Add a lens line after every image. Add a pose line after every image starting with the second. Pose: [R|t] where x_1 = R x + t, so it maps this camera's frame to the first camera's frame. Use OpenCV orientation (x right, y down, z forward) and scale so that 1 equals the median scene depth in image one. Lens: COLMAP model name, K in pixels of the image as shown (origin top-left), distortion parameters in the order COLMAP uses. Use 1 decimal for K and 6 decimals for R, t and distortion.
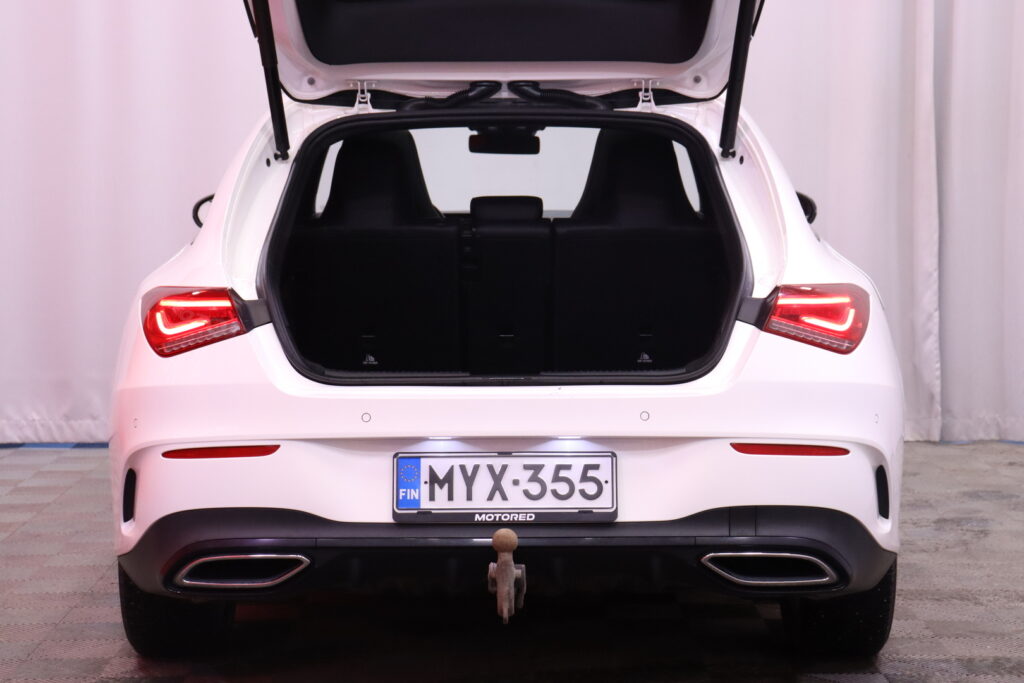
lens RADIAL K [[2325.5, 0, 509.8], [0, 2325.5, 340.0], [0, 0, 1]] dist [0.185958, 0.000000]
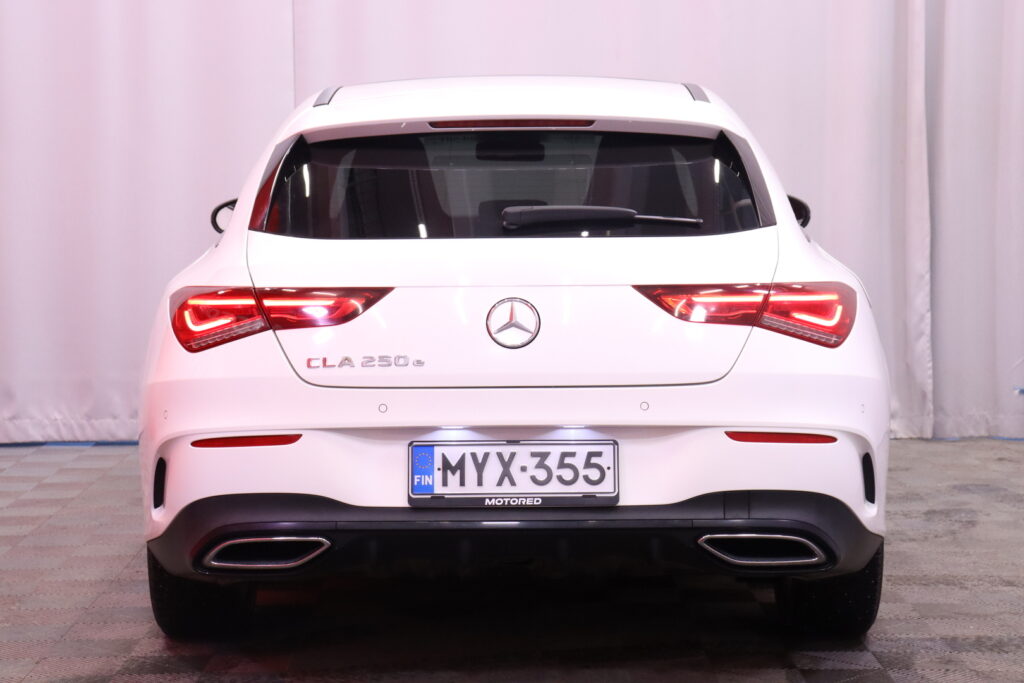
lens RADIAL K [[2325.5, 0, 512.6], [0, 2325.5, 344.9], [0, 0, 1]] dist [0.185958, 0.000000]
pose [[0.999997, -0.002561, -0.000168, -0.002111], [0.002561, 0.999996, -0.001259, 0.005694], [0.000171, 0.001259, 0.999999, -0.063554]]
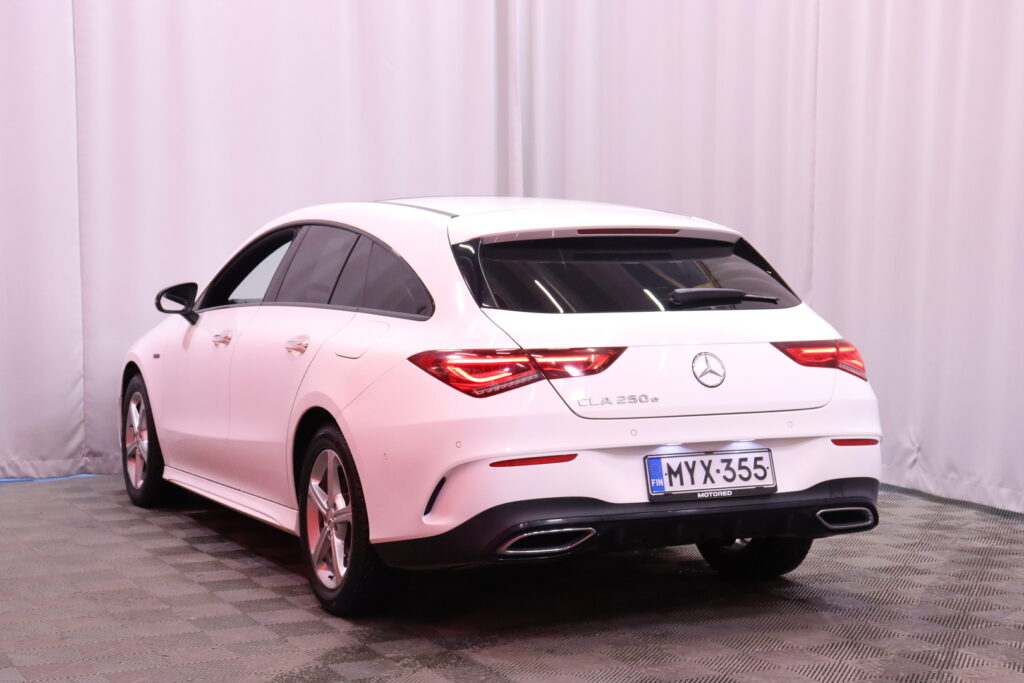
lens RADIAL K [[1803.7, 0, 513.6], [0, 1803.7, 337.3], [0, 0, 1]] dist [0.032879, 0.000000]
pose [[0.905145, -0.019121, 0.424673, -0.611490], [0.033745, 0.999067, -0.026941, 0.000632], [-0.423762, 0.038716, 0.904946, -0.020957]]
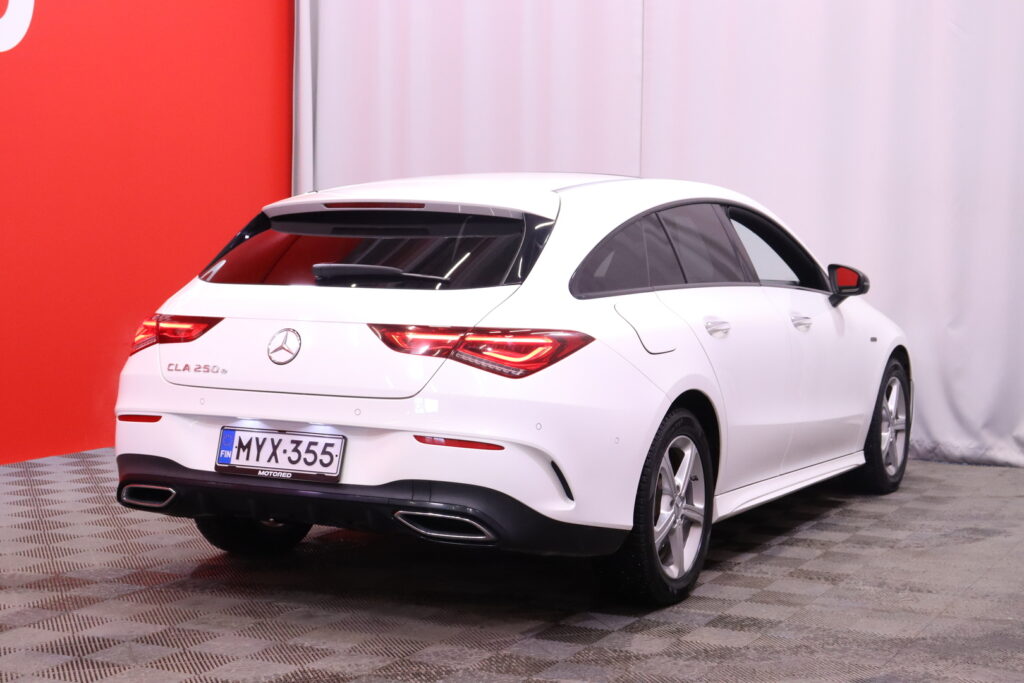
lens RADIAL K [[1794.1, 0, 512.0], [0, 1794.1, 340.3], [0, 0, 1]] dist [-0.051131, 0.000000]
pose [[0.891274, 0.045595, -0.451166, 0.633993], [-0.055394, 0.998428, -0.008528, -0.007795], [0.450068, 0.032592, 0.892399, 0.041212]]
